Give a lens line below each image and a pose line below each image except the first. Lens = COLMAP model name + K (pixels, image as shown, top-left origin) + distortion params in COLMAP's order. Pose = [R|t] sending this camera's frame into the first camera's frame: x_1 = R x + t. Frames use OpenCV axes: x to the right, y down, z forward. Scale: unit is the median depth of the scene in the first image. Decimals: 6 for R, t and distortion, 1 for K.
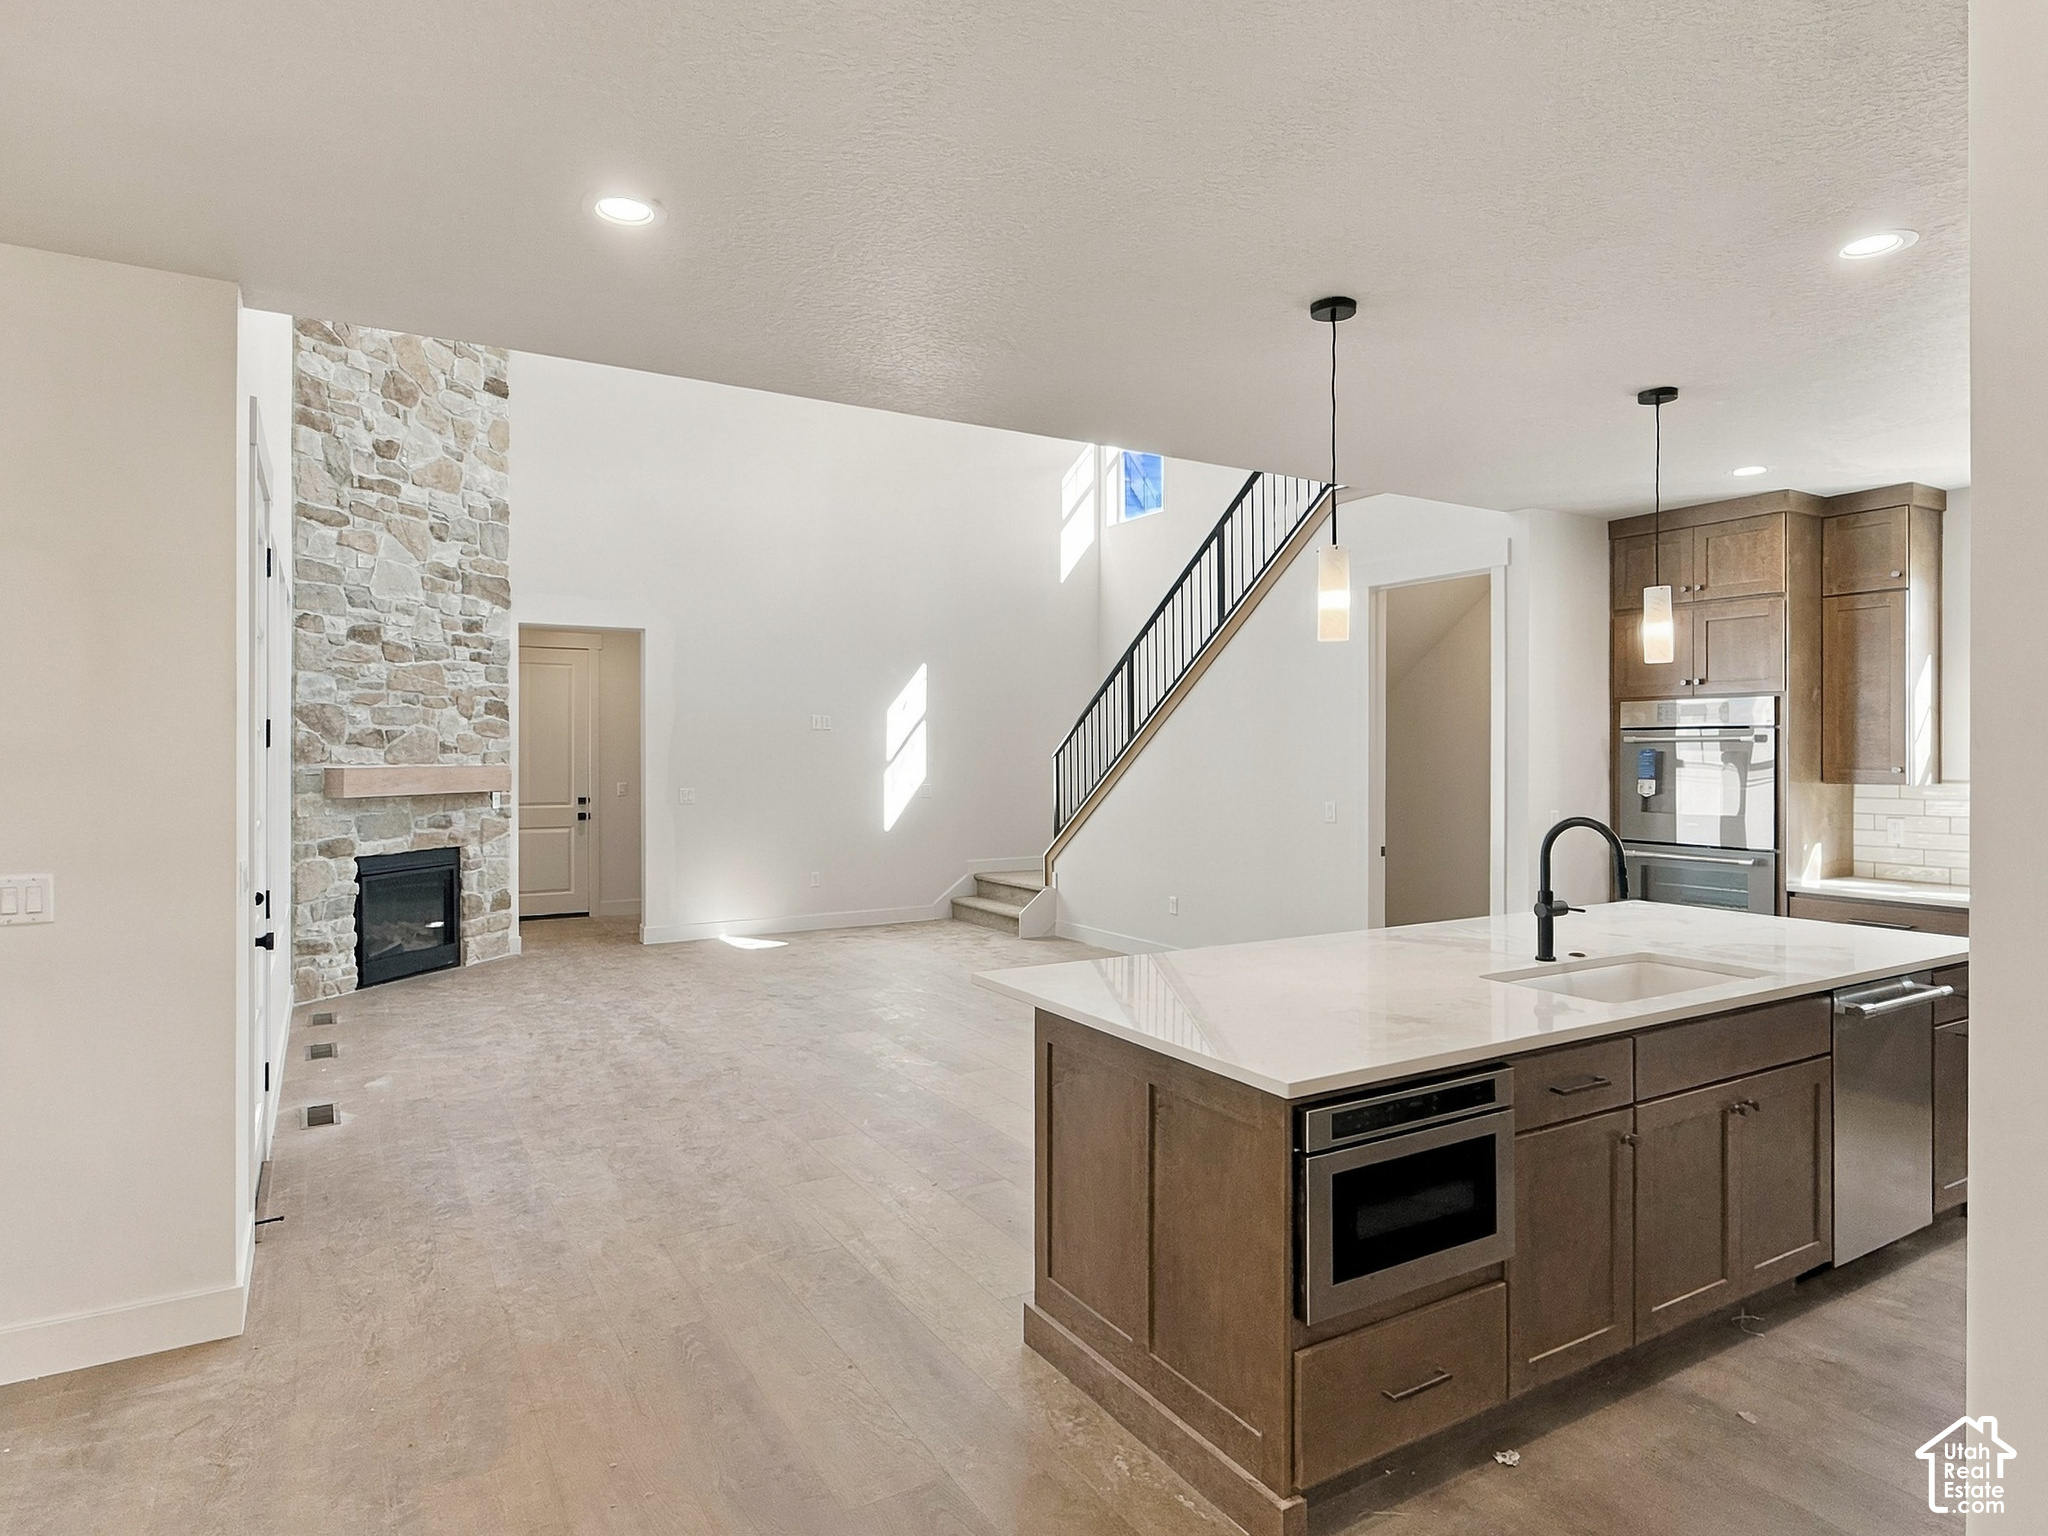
lens RADIAL K [[1161.8, 0, 1021.1], [0, 1161.8, 753.2], [0, 0, 1]] dist [0.000447, 0.000124]
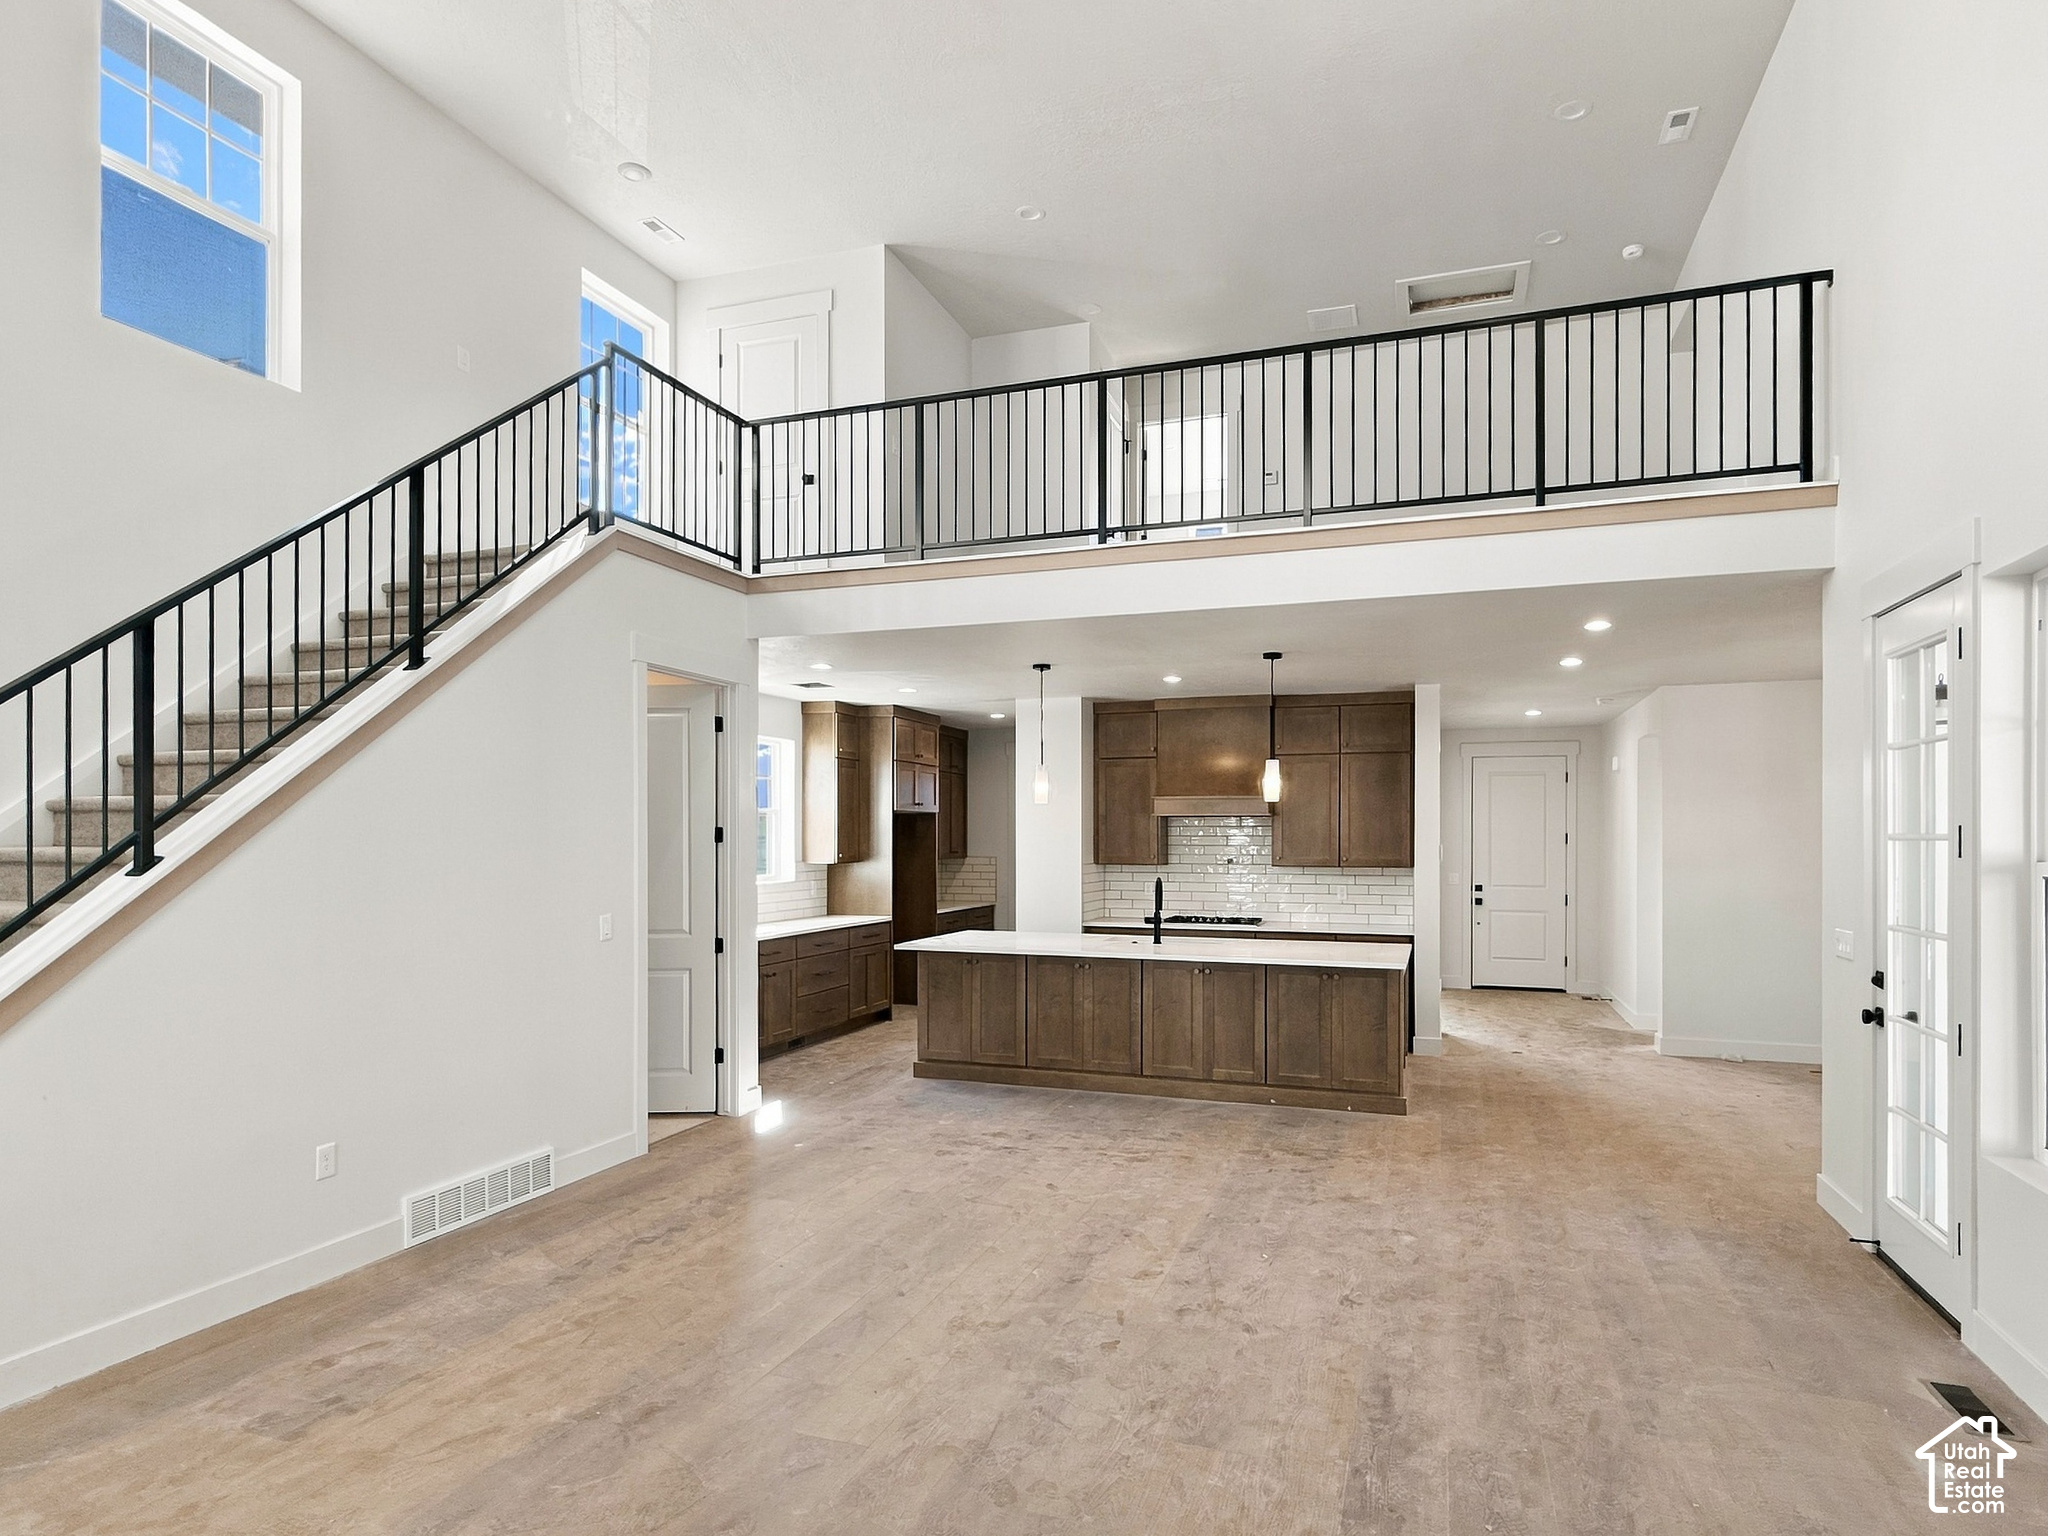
lens RADIAL K [[1170.3, 0, 1021.3], [0, 1170.3, 824.5], [0, 0, 1]] dist [0.004761, -0.001340]
pose [[-0.640123, 0.006842, 0.768242, -0.487559], [-0.001838, 0.999944, -0.010438, -0.011273], [-0.768271, -0.008094, -0.640074, 1.169436]]
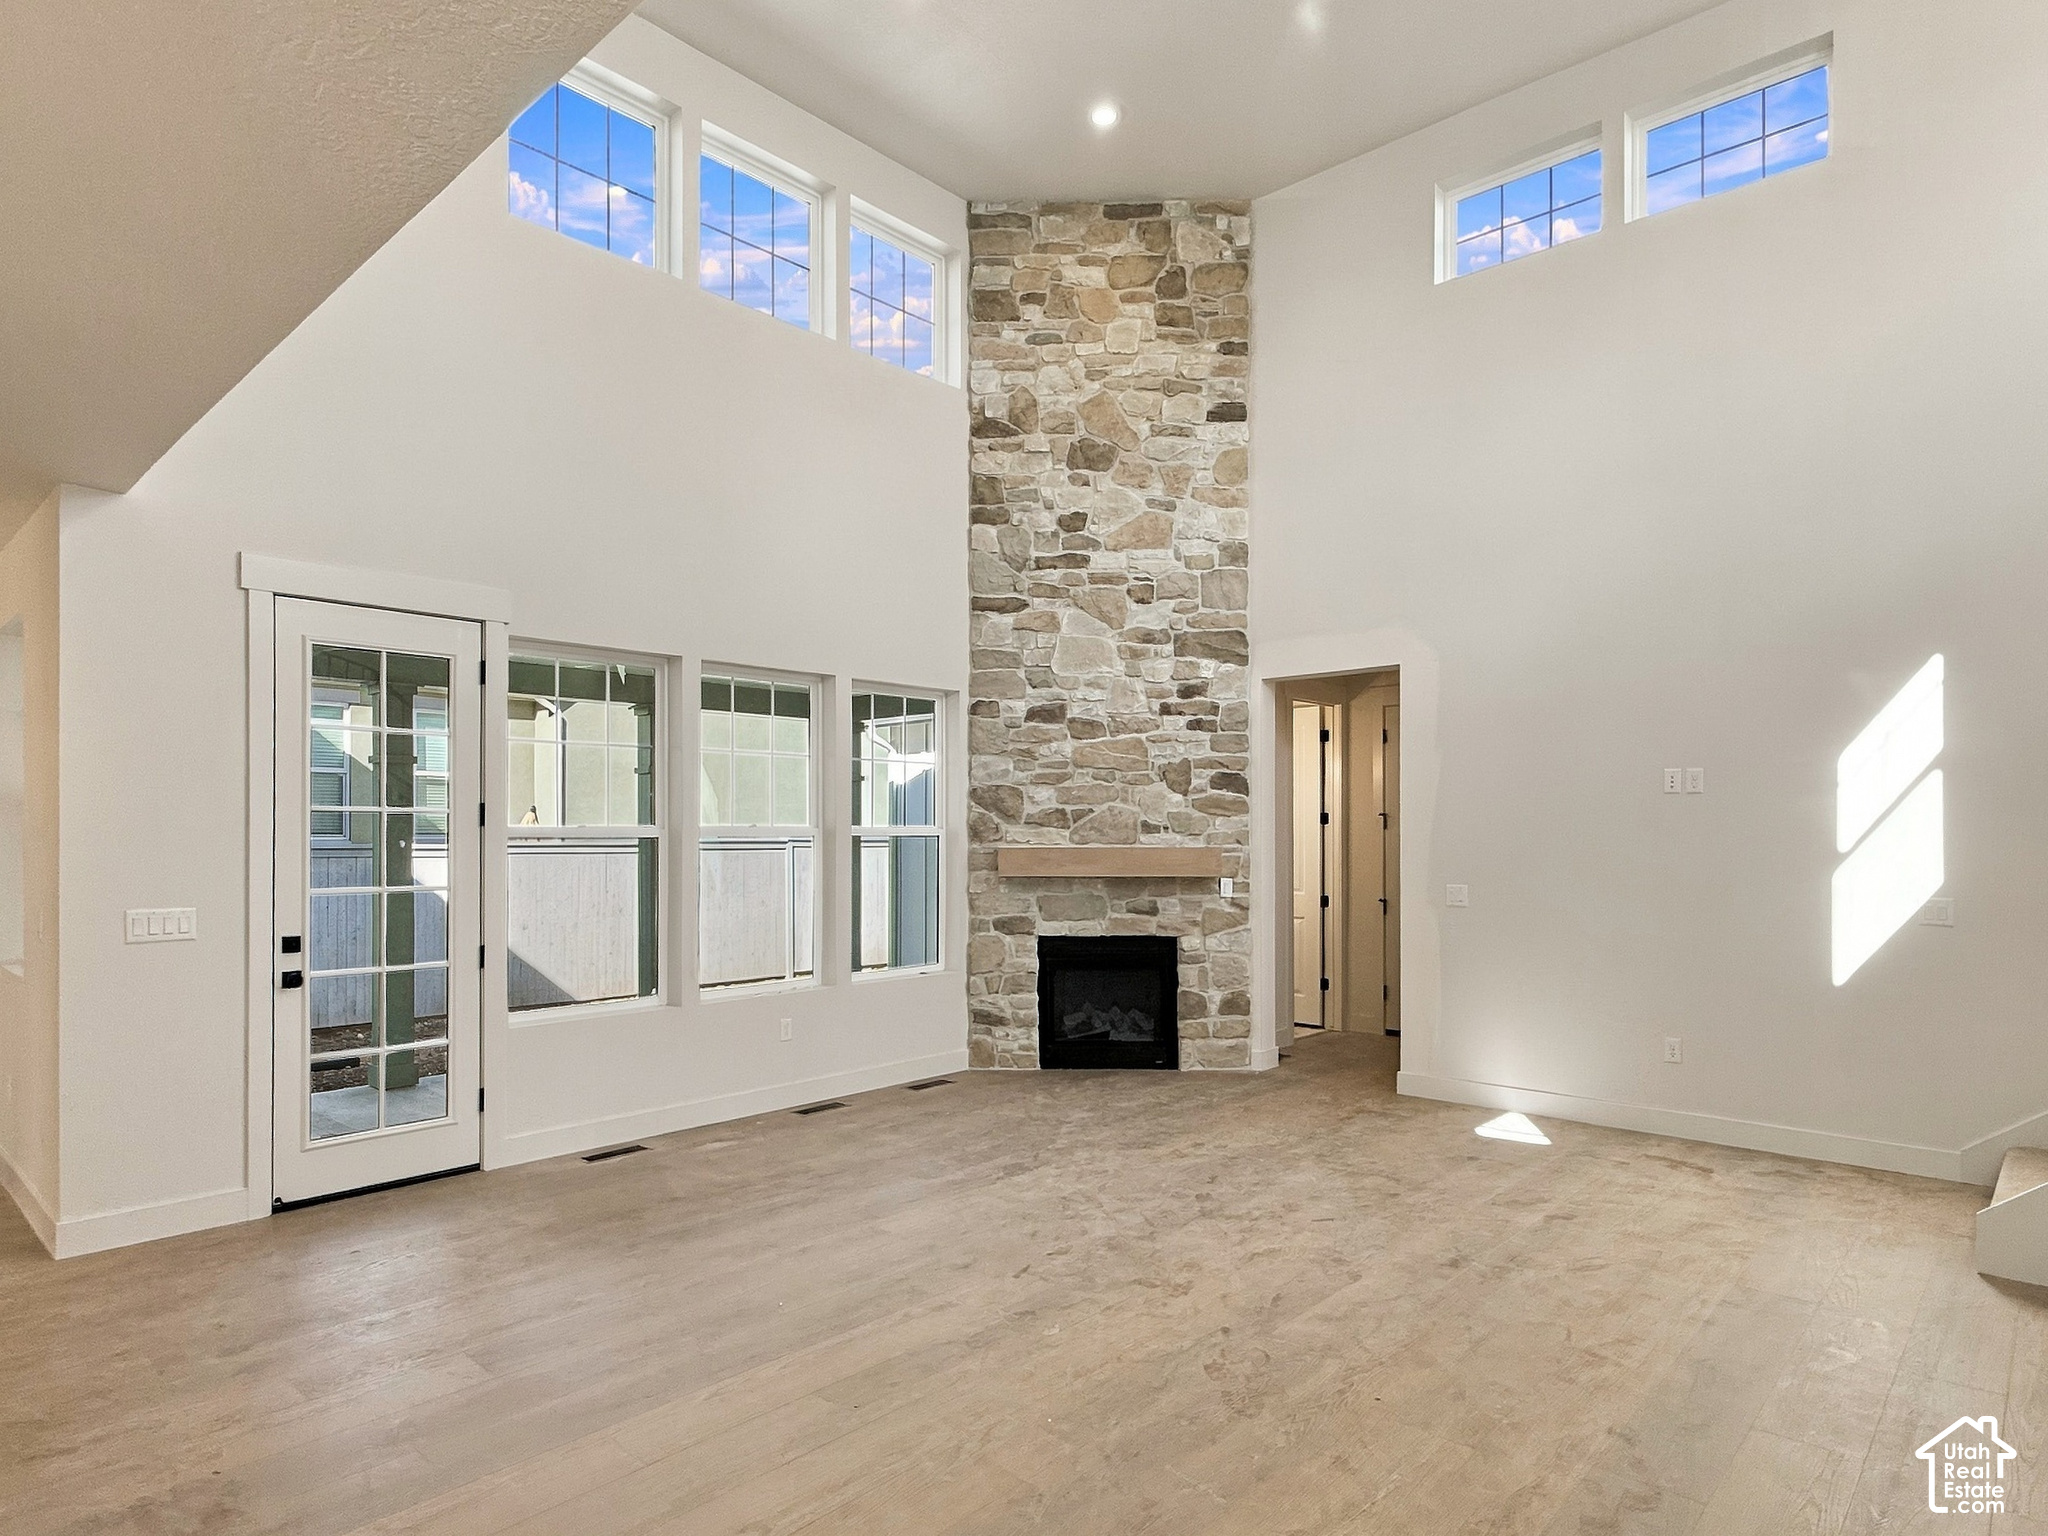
lens RADIAL K [[1170.3, 0, 1021.3], [0, 1170.3, 824.5], [0, 0, 1]] dist [0.004761, -0.001340]
pose [[0.289940, -0.006663, -0.957022, 0.374300], [-0.002425, 0.999967, -0.007697, 0.000477], [0.957042, 0.004553, 0.289914, 0.659421]]
